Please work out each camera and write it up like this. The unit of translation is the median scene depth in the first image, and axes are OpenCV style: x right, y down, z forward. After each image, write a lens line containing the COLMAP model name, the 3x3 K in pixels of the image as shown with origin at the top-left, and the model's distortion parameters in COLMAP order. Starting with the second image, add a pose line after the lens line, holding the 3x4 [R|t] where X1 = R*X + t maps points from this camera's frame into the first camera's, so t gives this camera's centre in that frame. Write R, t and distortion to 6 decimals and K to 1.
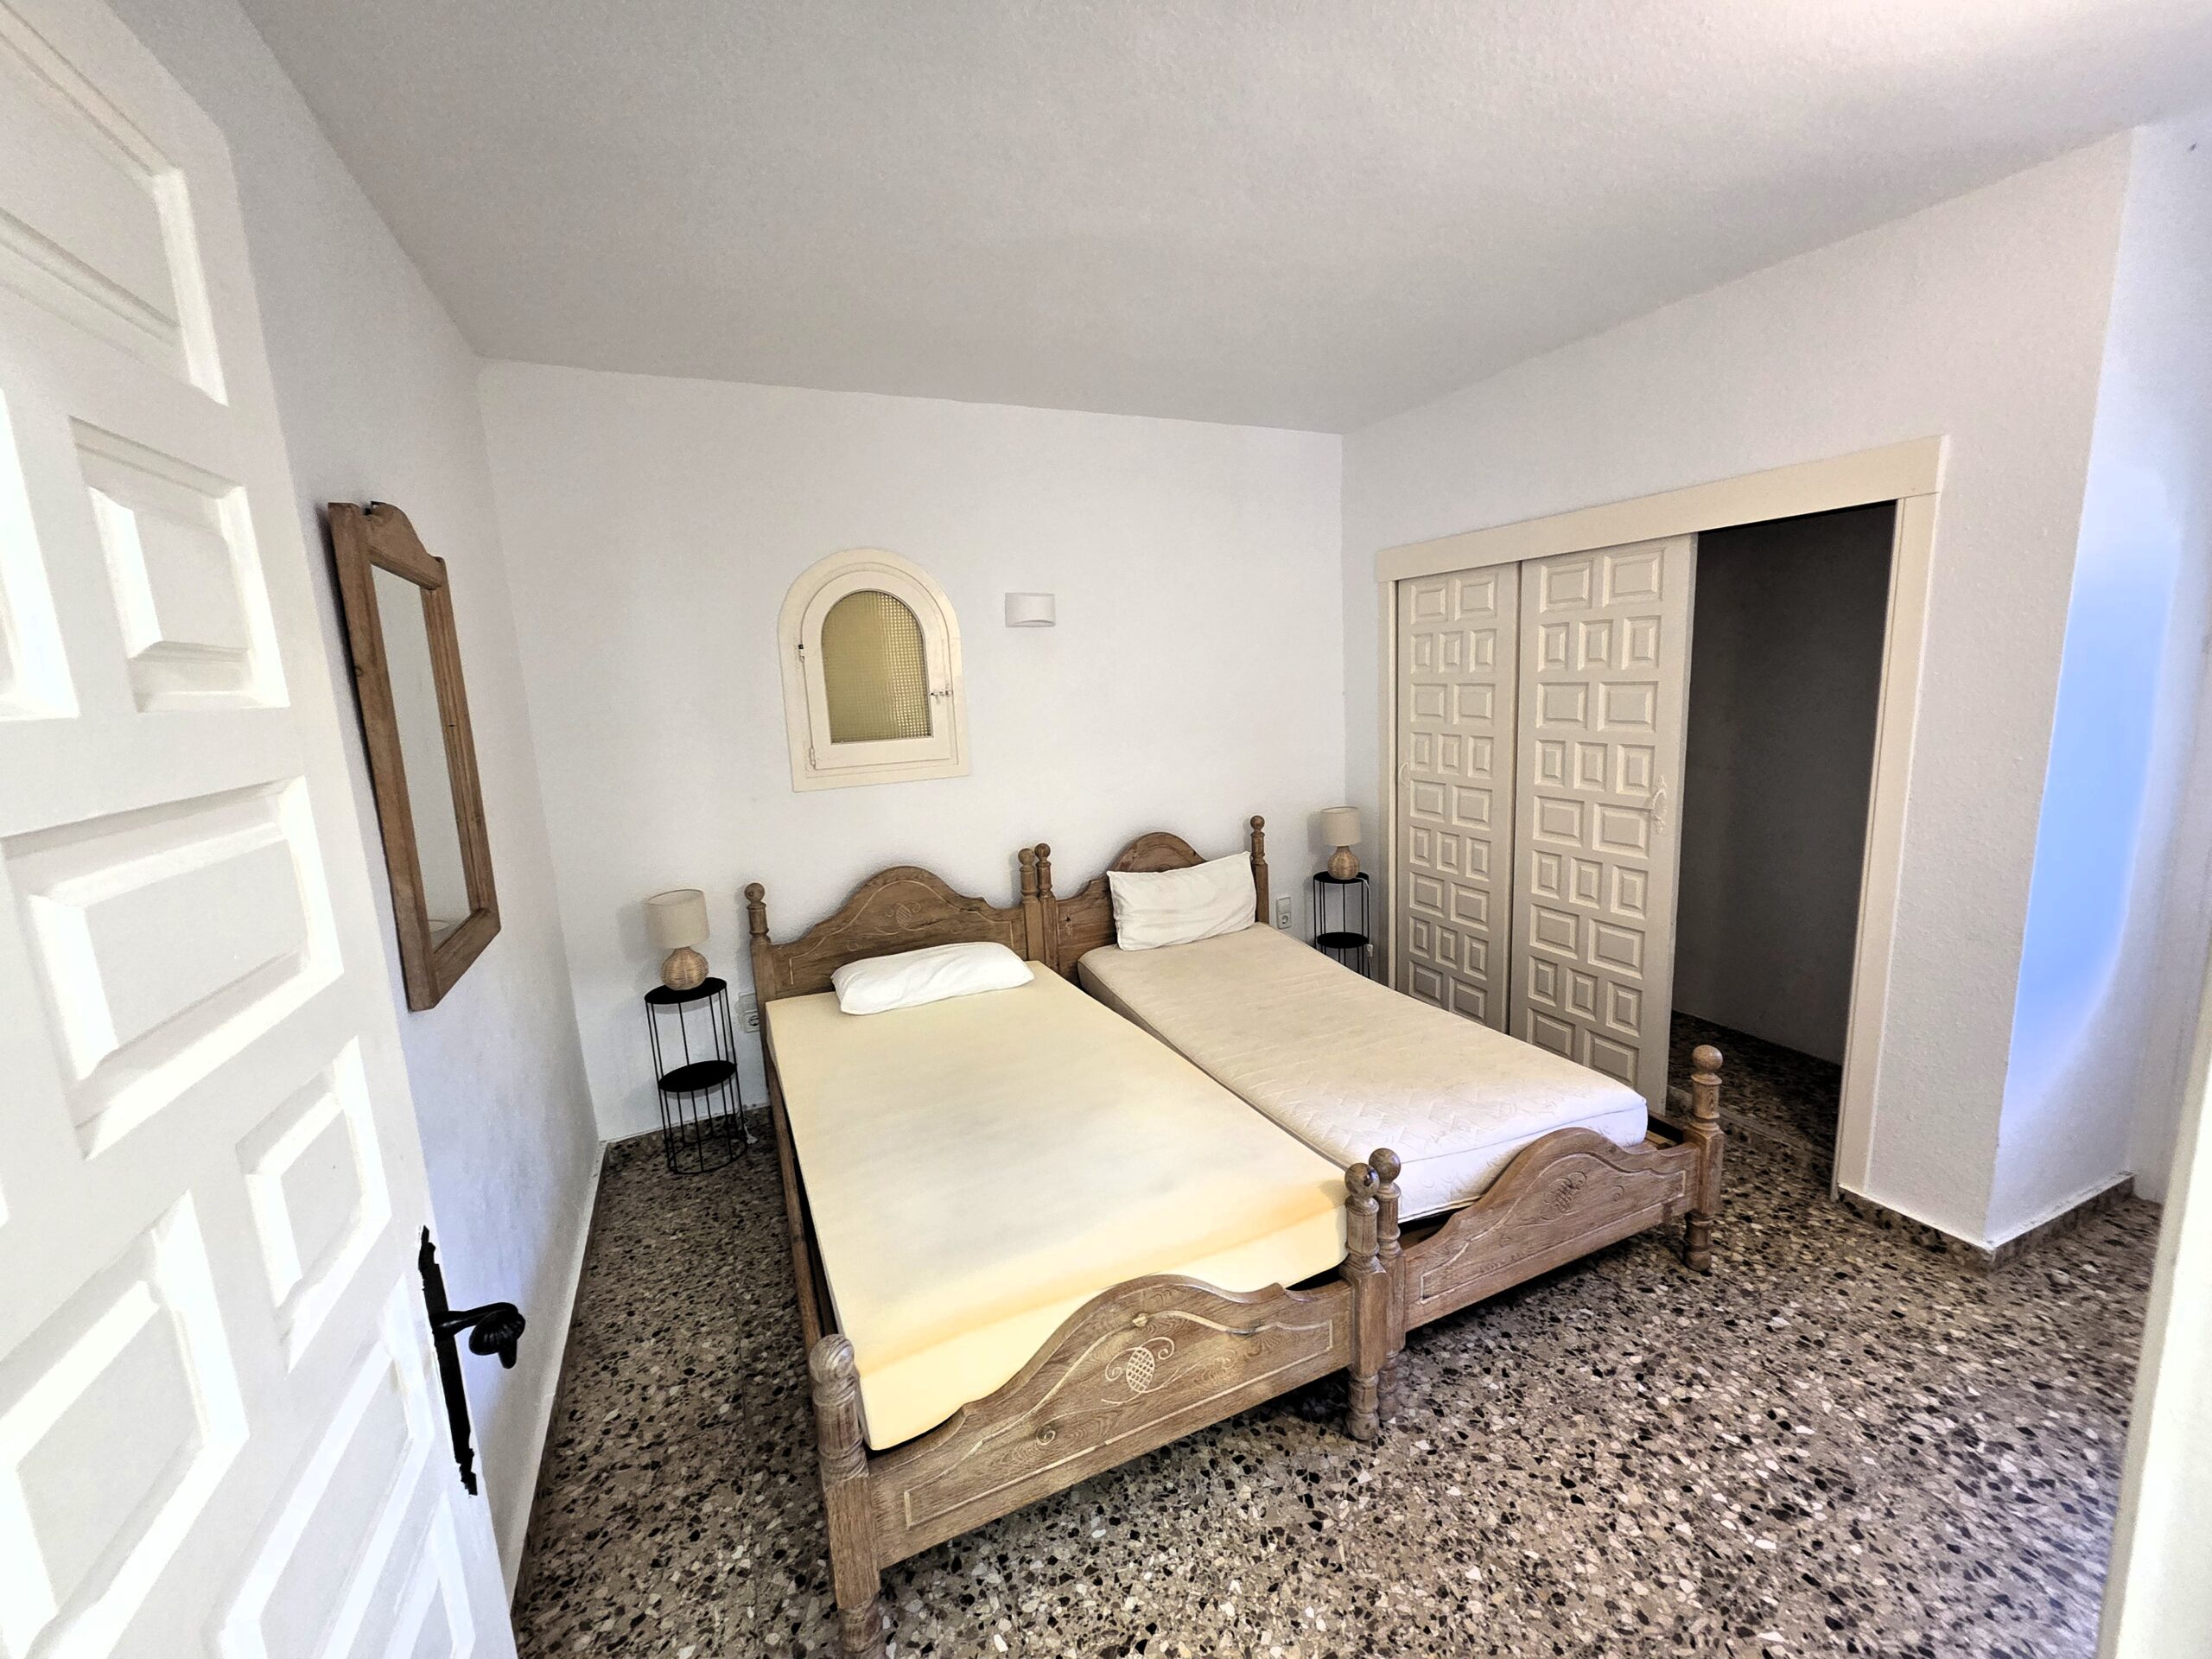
lens RADIAL K [[902.6, 0, 1132.4], [0, 902.6, 835.5], [0, 0, 1]] dist [0.001275, 0.003118]
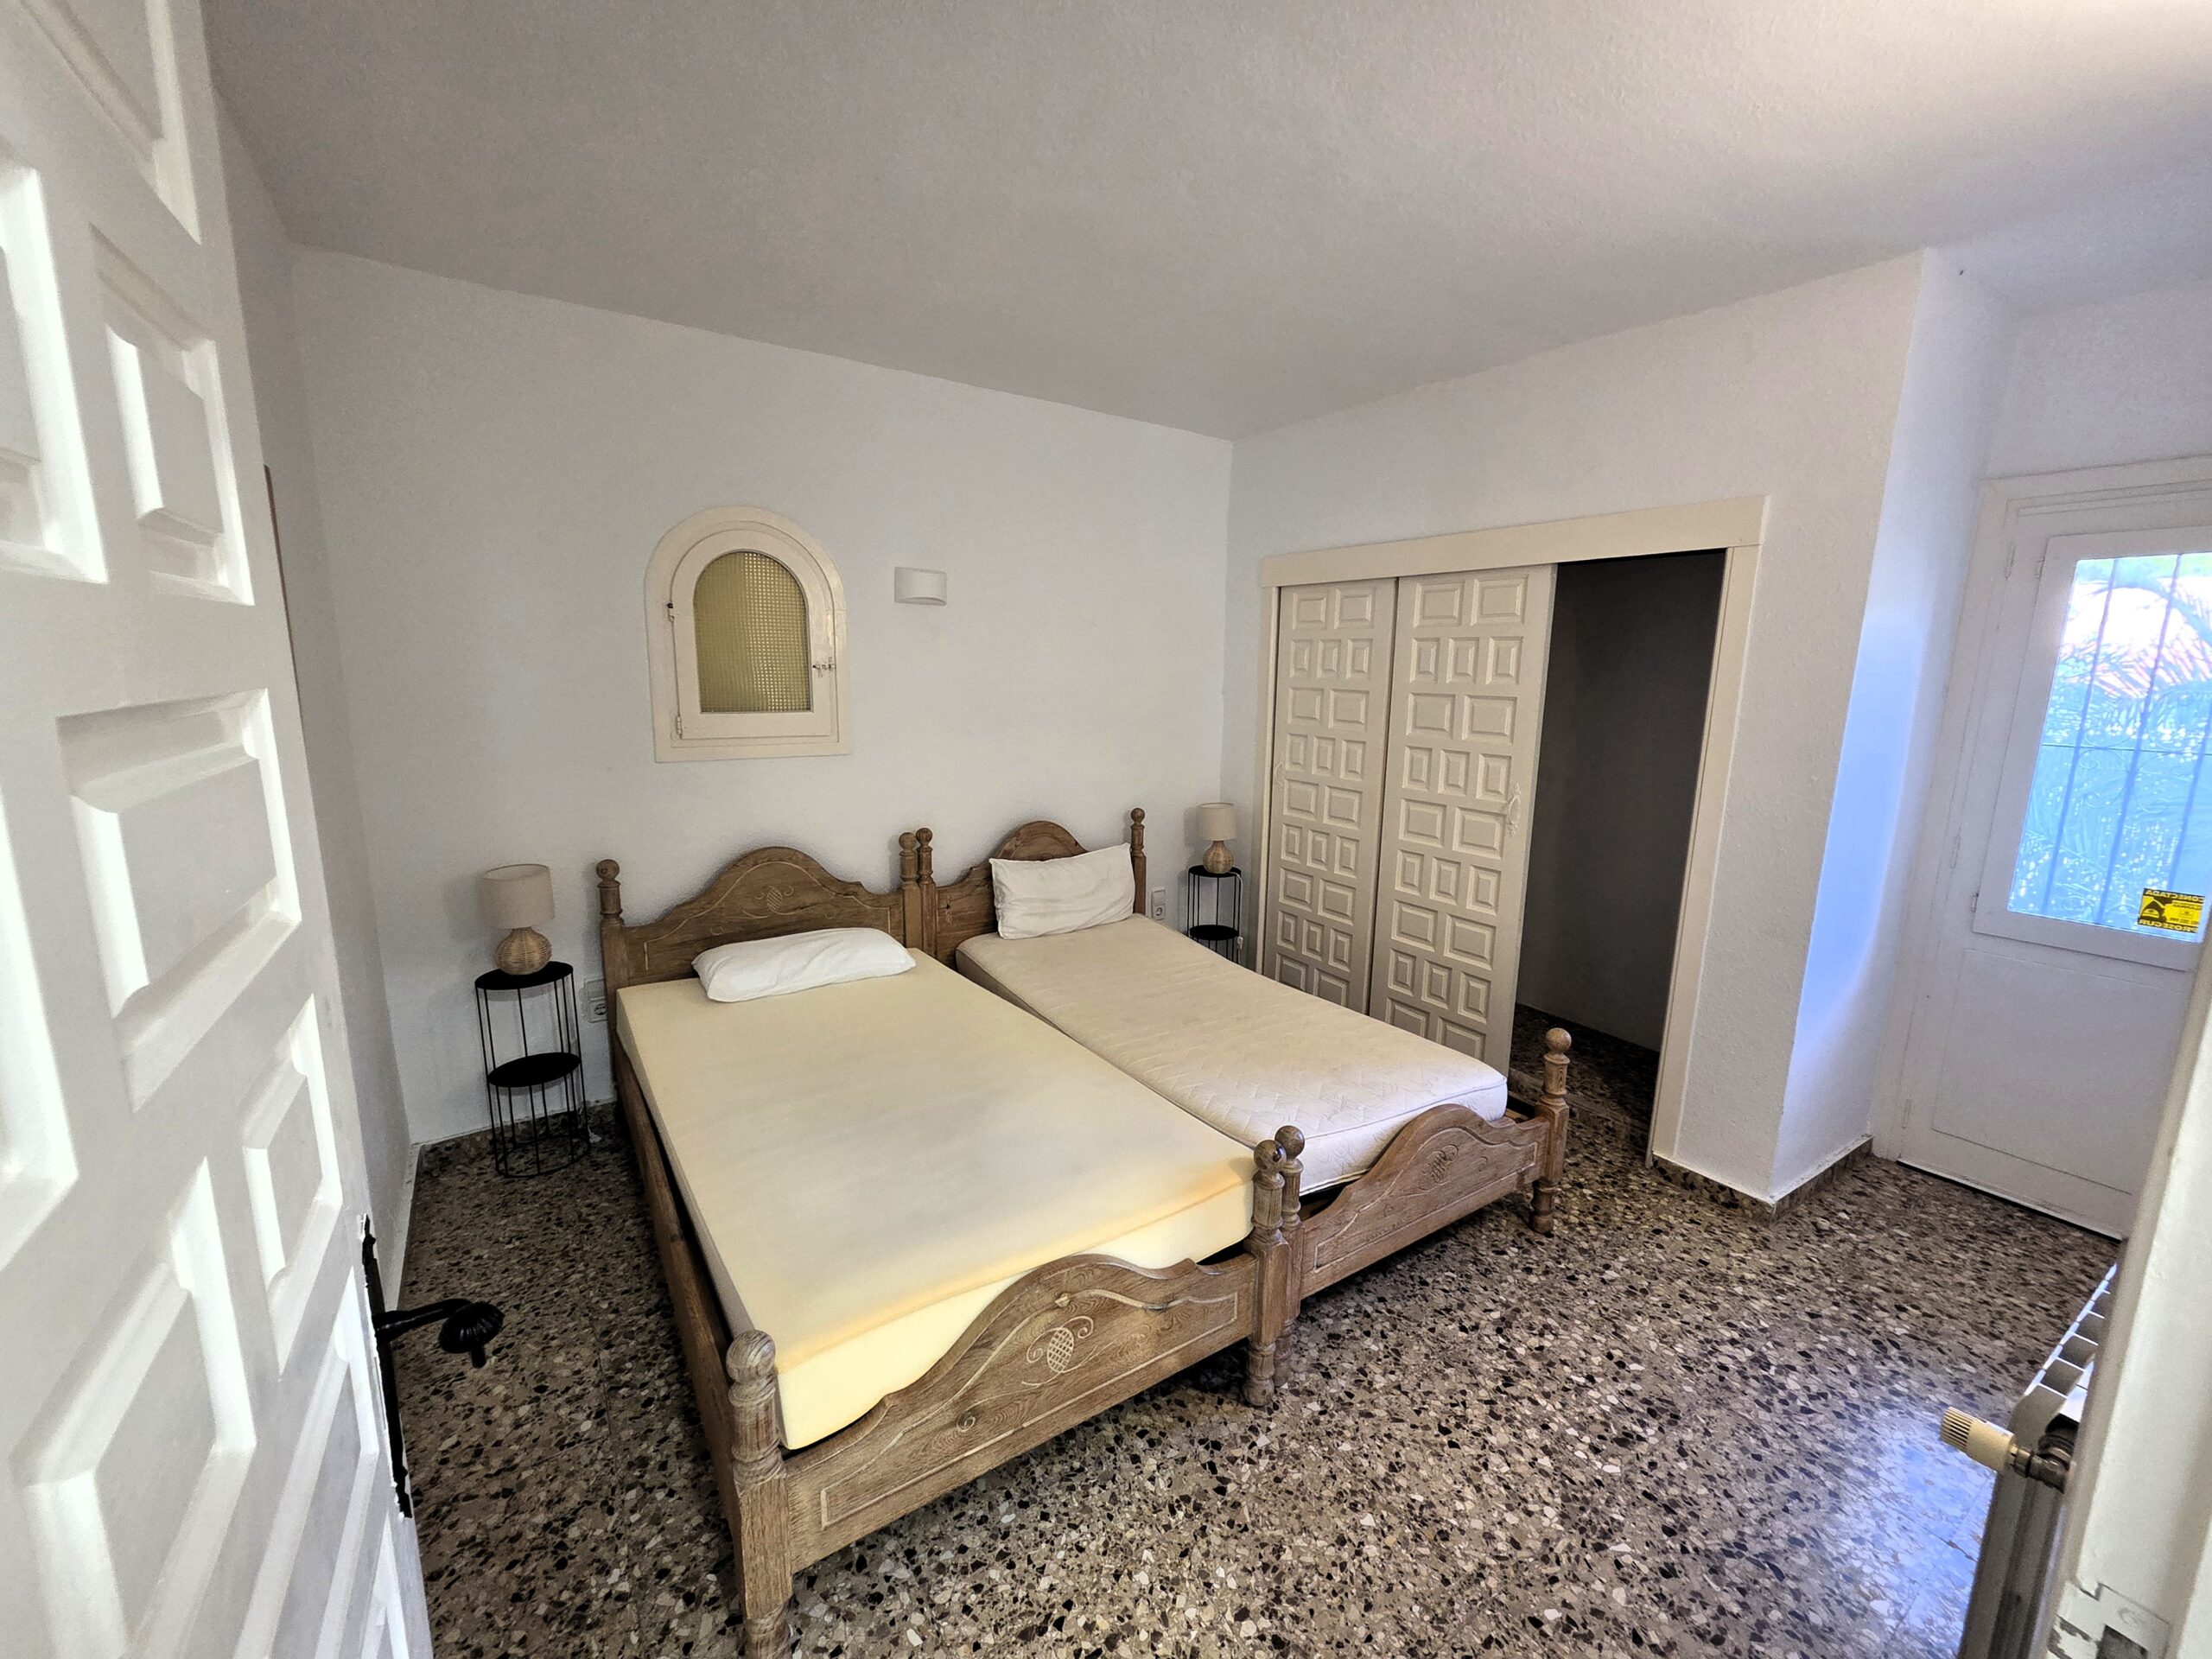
lens RADIAL K [[902.6, 0, 1132.7], [0, 902.6, 837.7], [0, 0, 1]] dist [0.001275, 0.003118]
pose [[0.984837, 0.032732, 0.170368, -0.074901], [-0.033967, 0.999414, 0.004336, 0.013090], [-0.170127, -0.010057, 0.985371, 0.005053]]
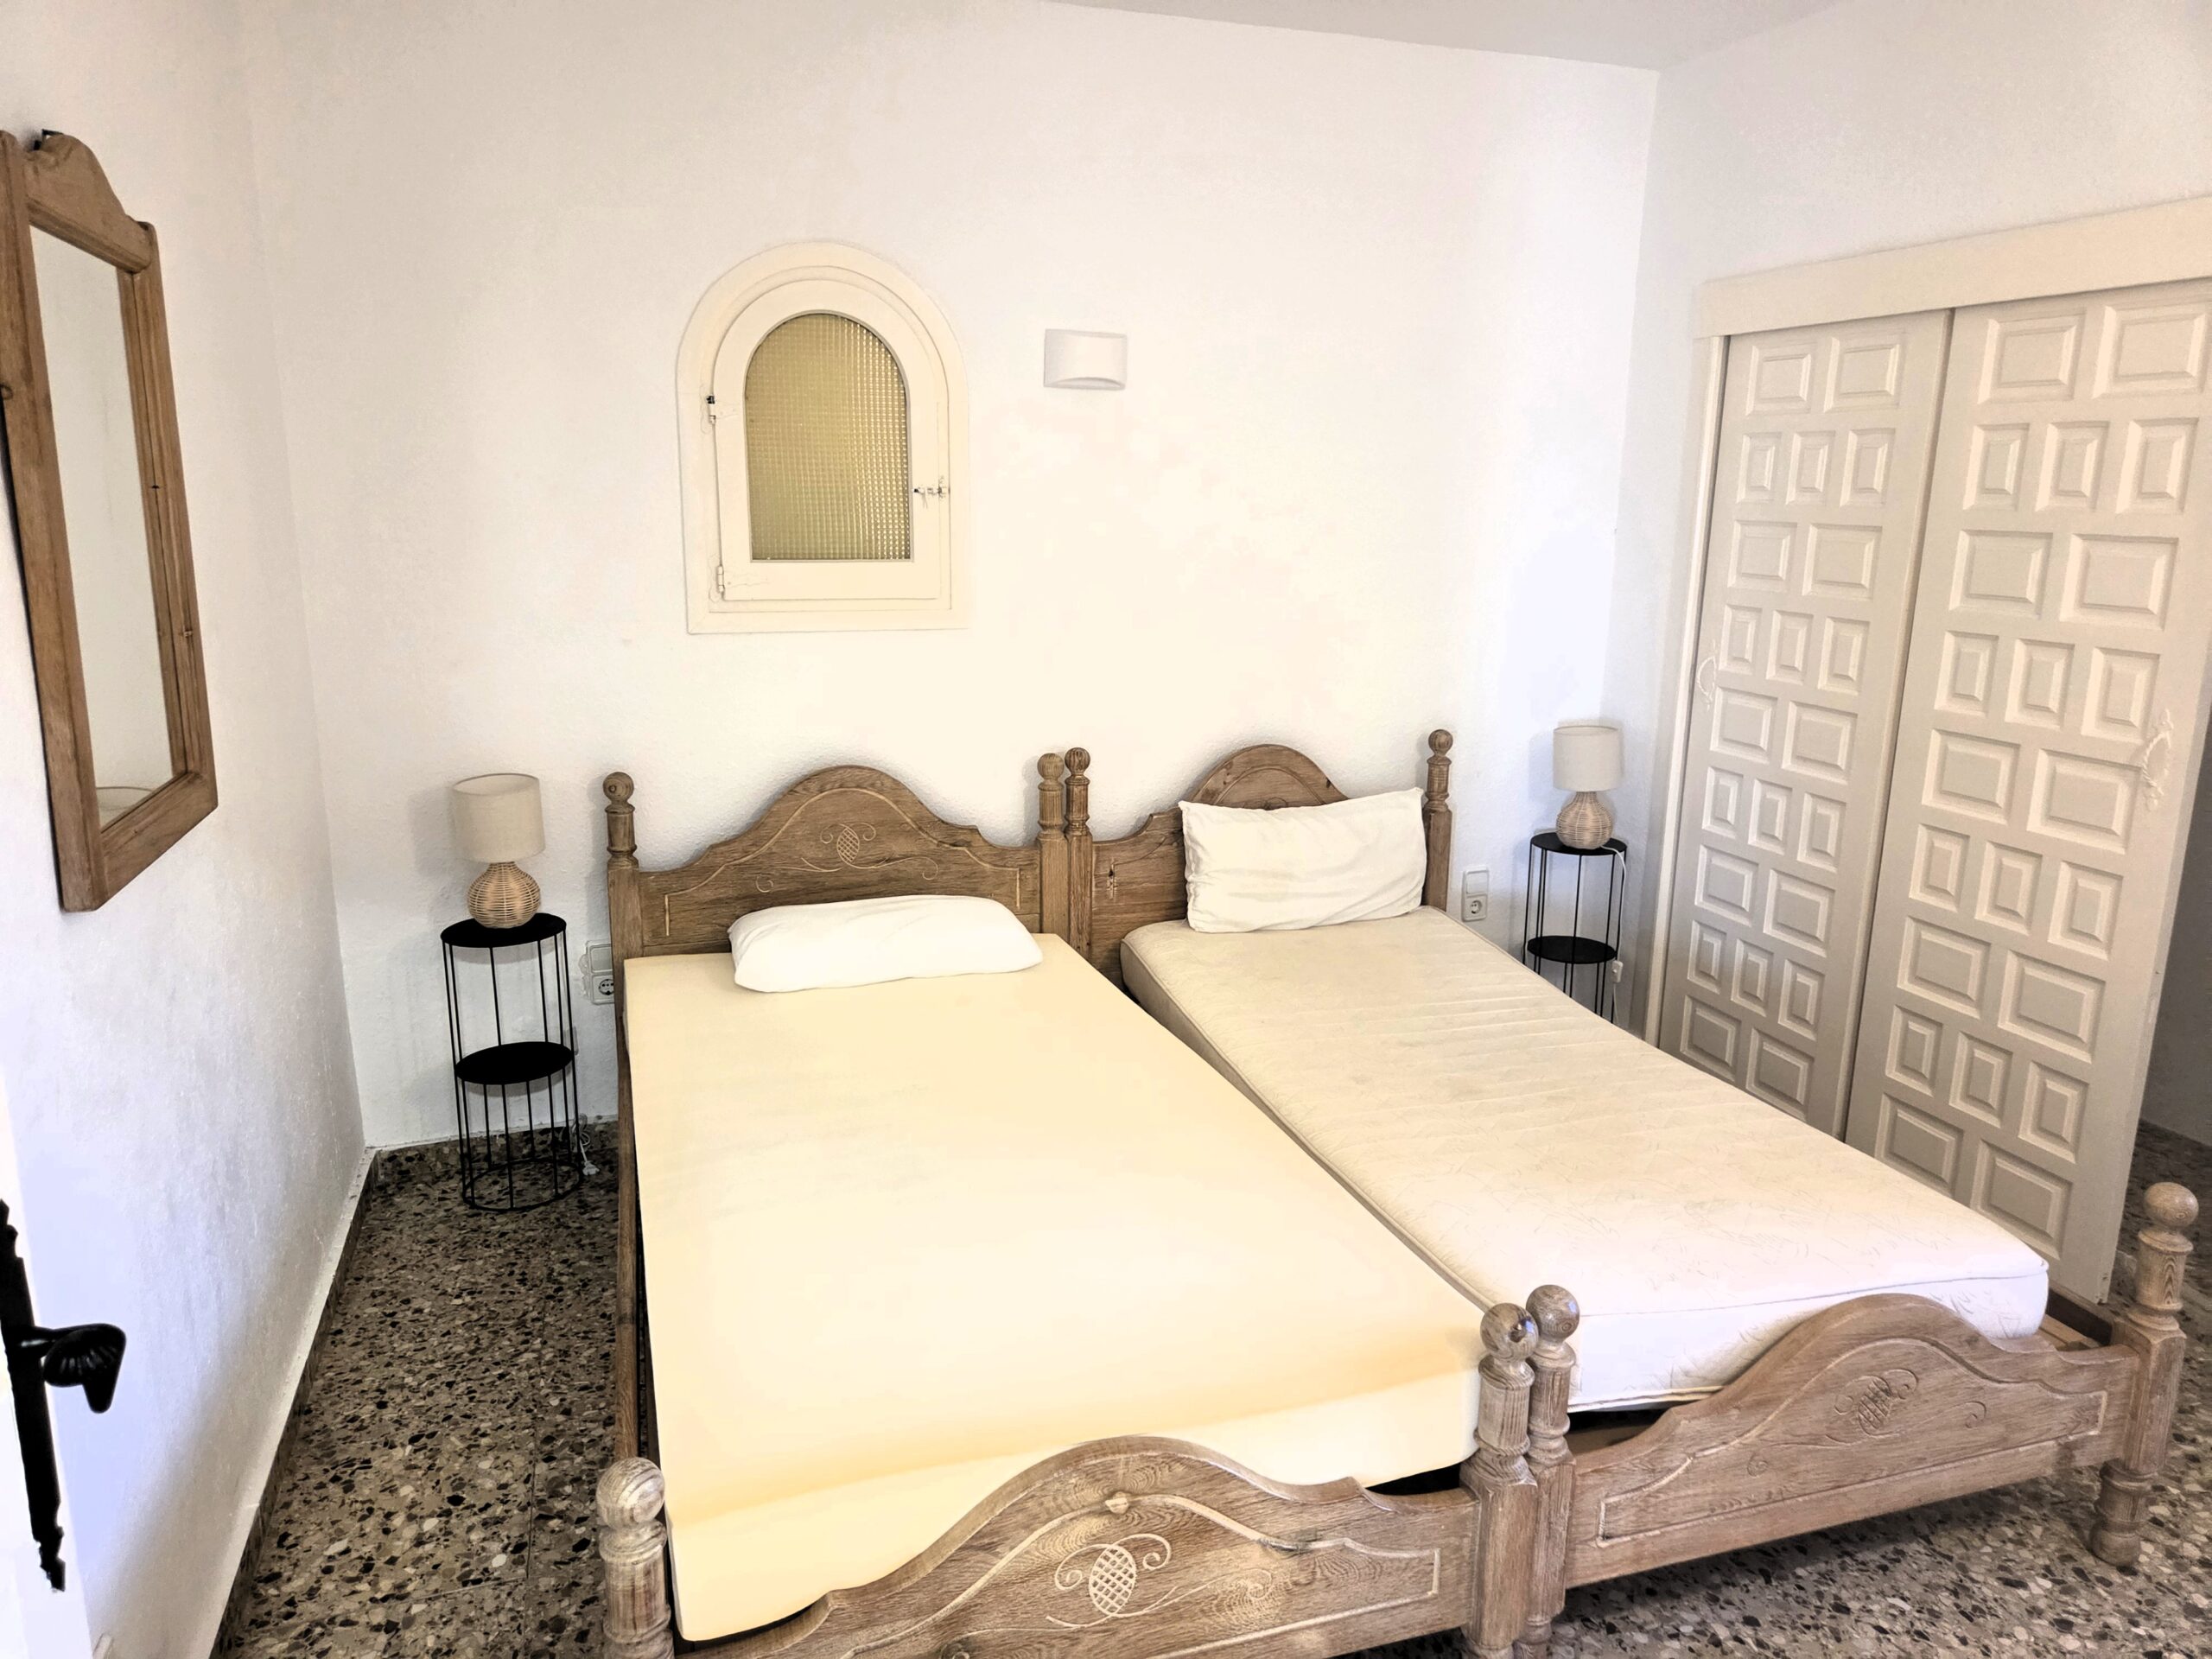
lens RADIAL K [[1486.0, 0, 1103.1], [0, 1486.0, 828.6], [0, 0, 1]] dist [0.058034, -0.044772]
pose [[0.990726, 0.083567, -0.107140, 0.052408], [-0.077655, 0.995279, 0.058226, 0.006574], [0.111500, -0.049366, 0.992538, -0.012142]]
